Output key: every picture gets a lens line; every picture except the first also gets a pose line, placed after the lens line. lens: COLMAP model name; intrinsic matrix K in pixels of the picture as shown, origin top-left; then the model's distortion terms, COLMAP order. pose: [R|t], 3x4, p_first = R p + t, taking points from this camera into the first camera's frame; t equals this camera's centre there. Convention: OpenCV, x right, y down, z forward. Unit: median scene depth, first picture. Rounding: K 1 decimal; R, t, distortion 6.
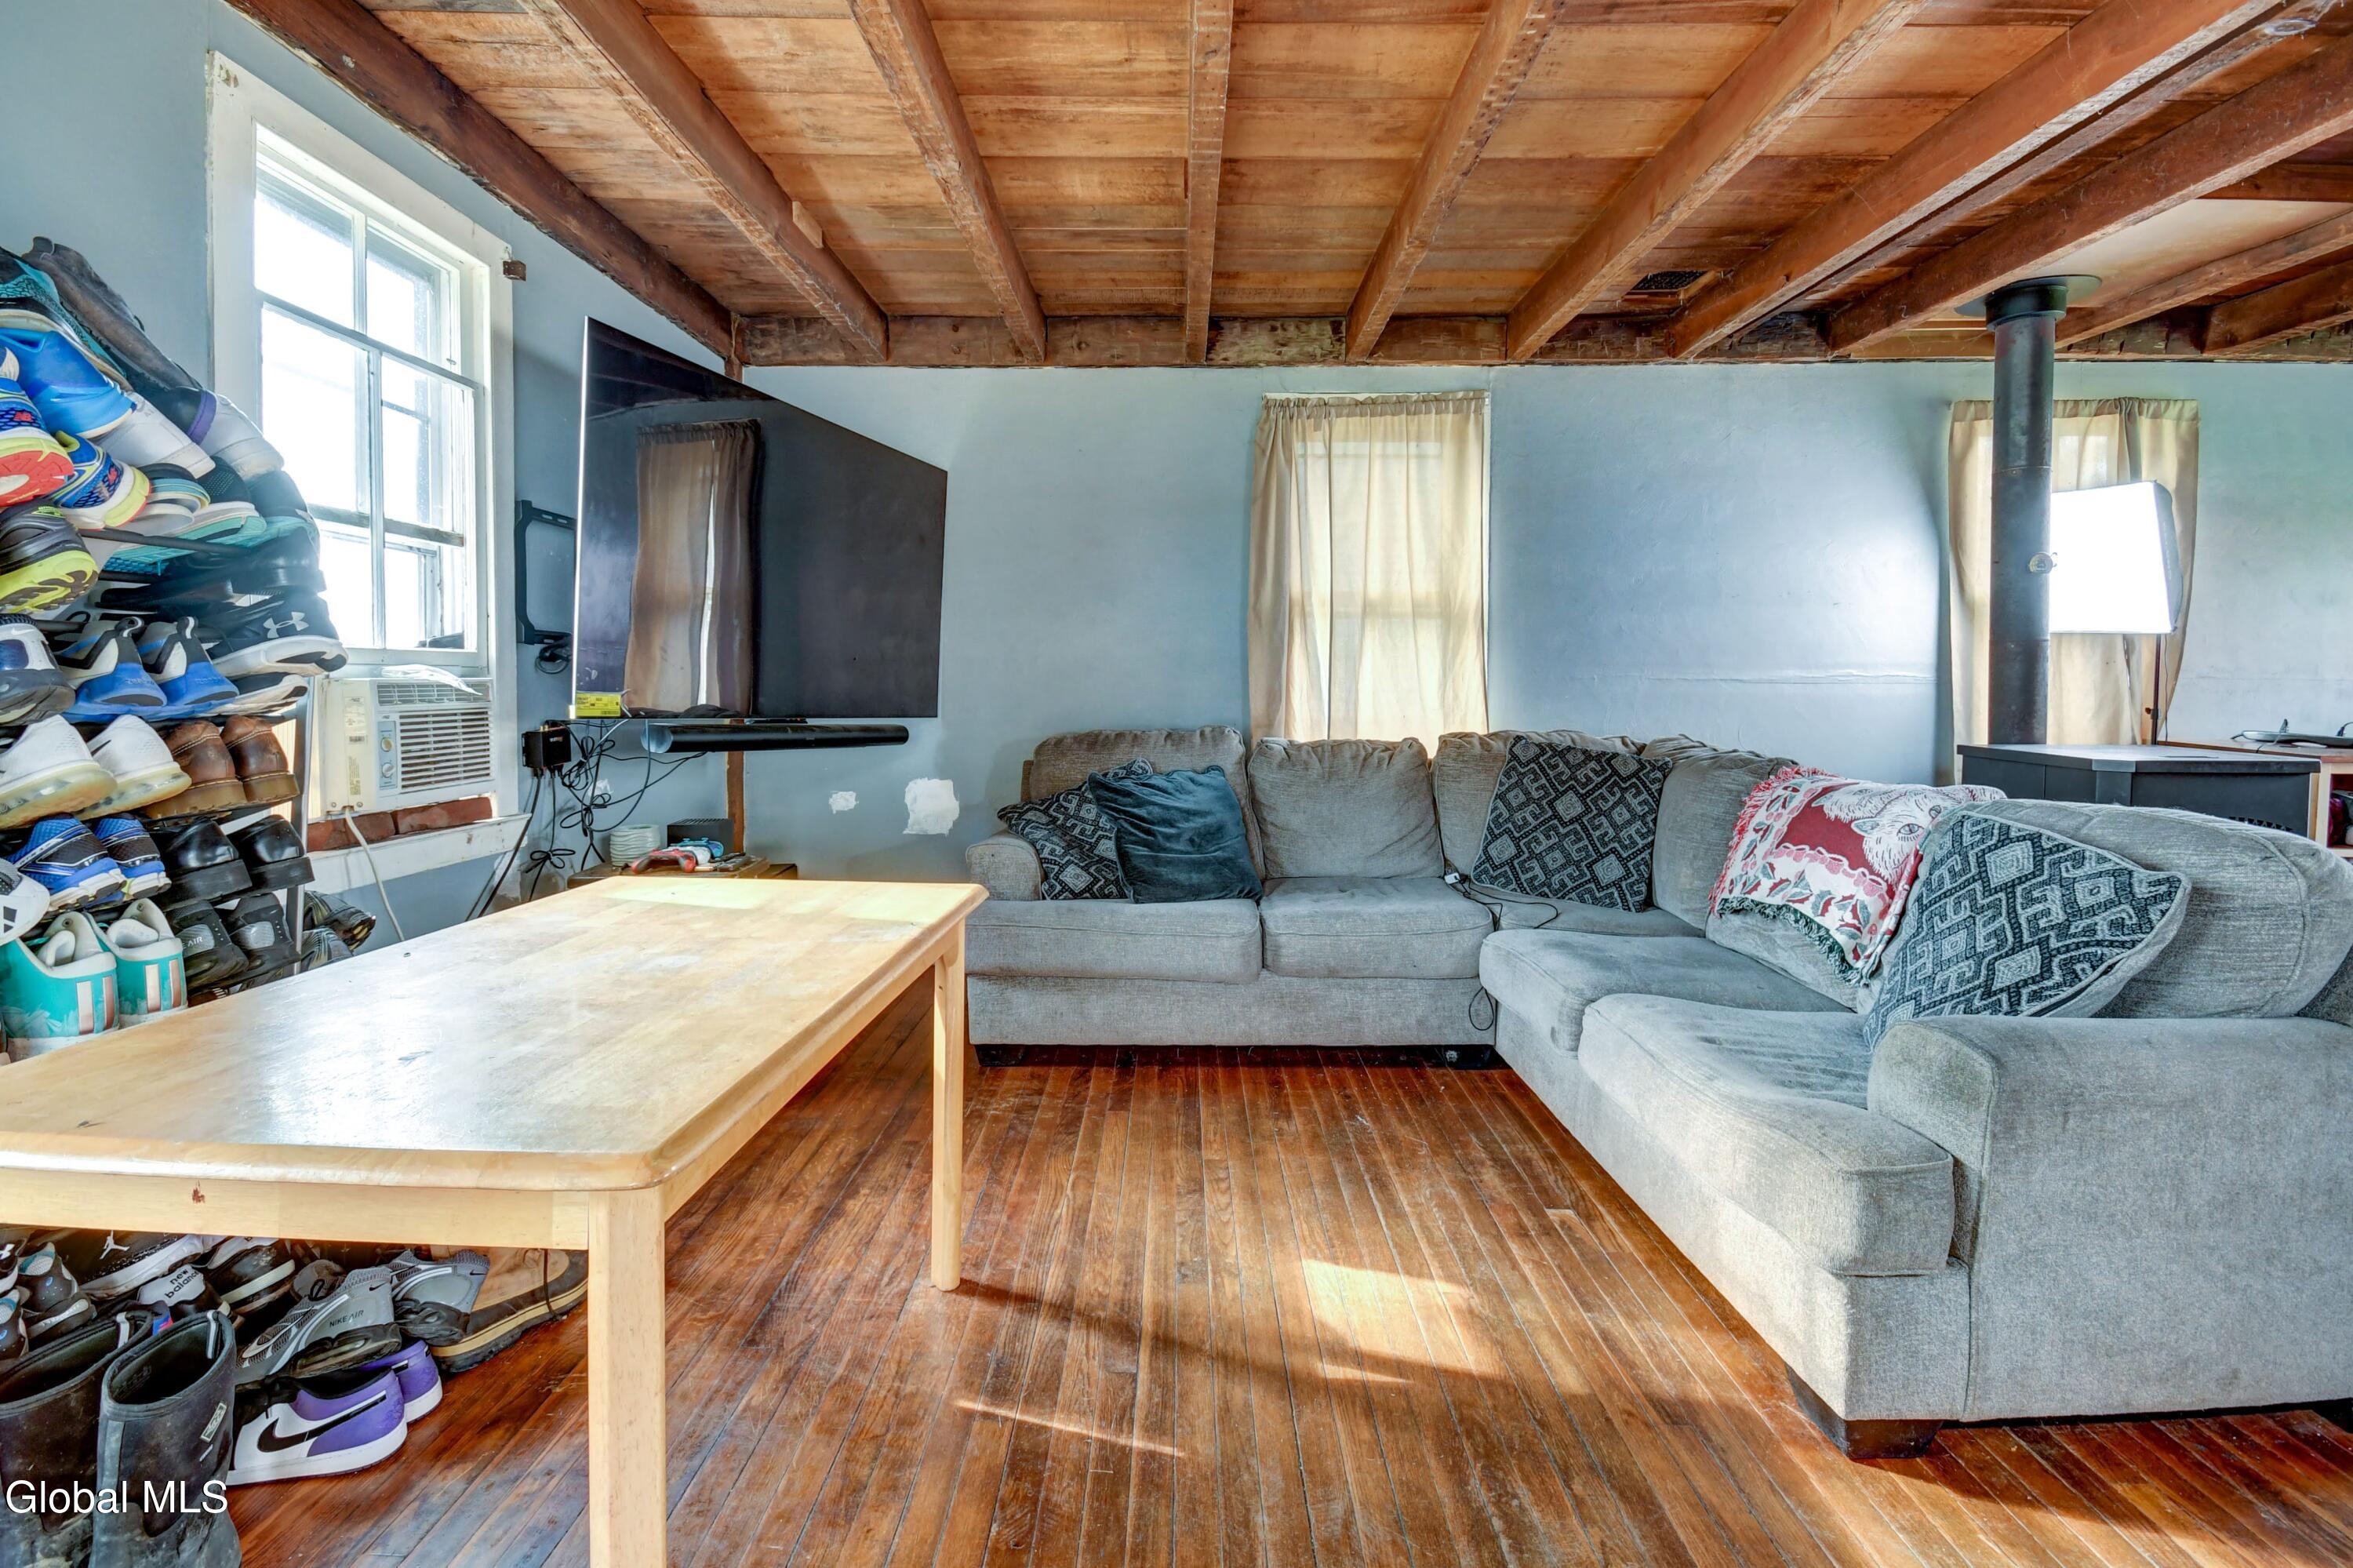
lens RADIAL K [[1082.5, 0, 1222.0], [0, 1082.5, 721.0], [0, 0, 1]] dist [0.007839, -0.002328]
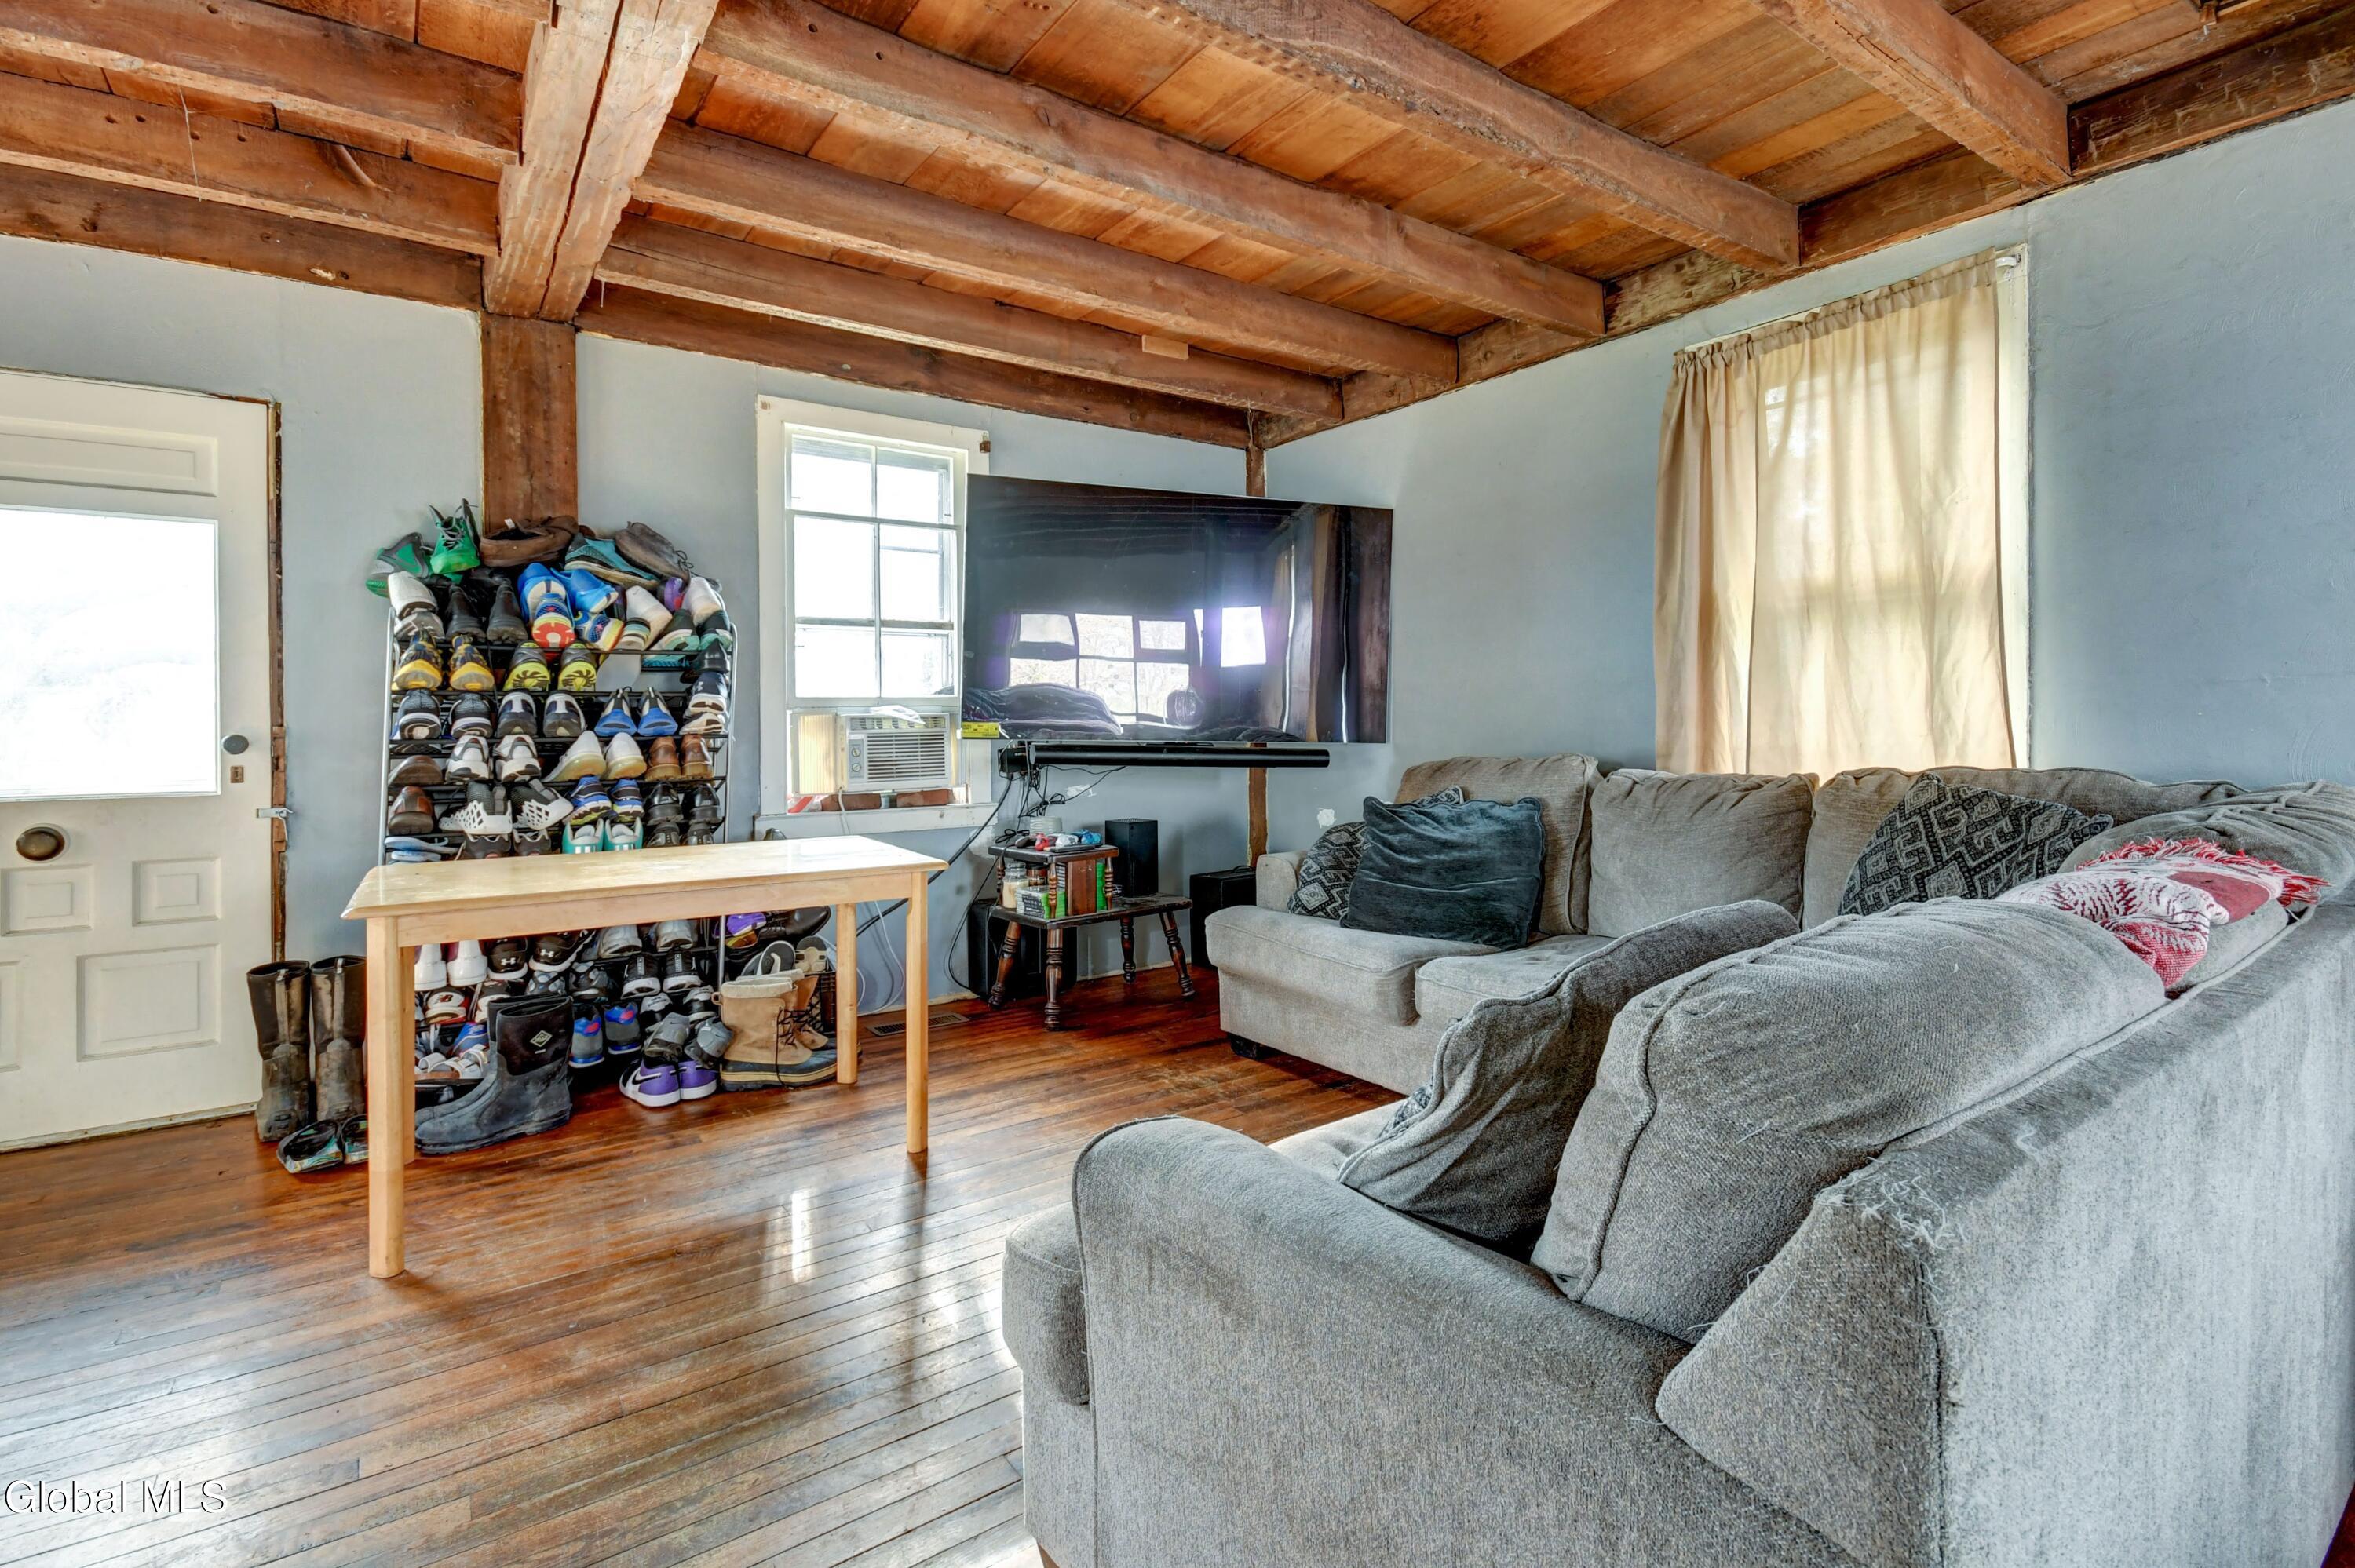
lens RADIAL K [[1083.3, 0, 1155.0], [0, 1083.3, 736.8], [0, 0, 1]] dist [0.007839, -0.002328]
pose [[0.575101, 0.001396, -0.818081, 0.677306], [-0.014009, 0.999869, -0.008142, 0.003038], [0.817963, 0.016142, 0.575045, 0.294863]]
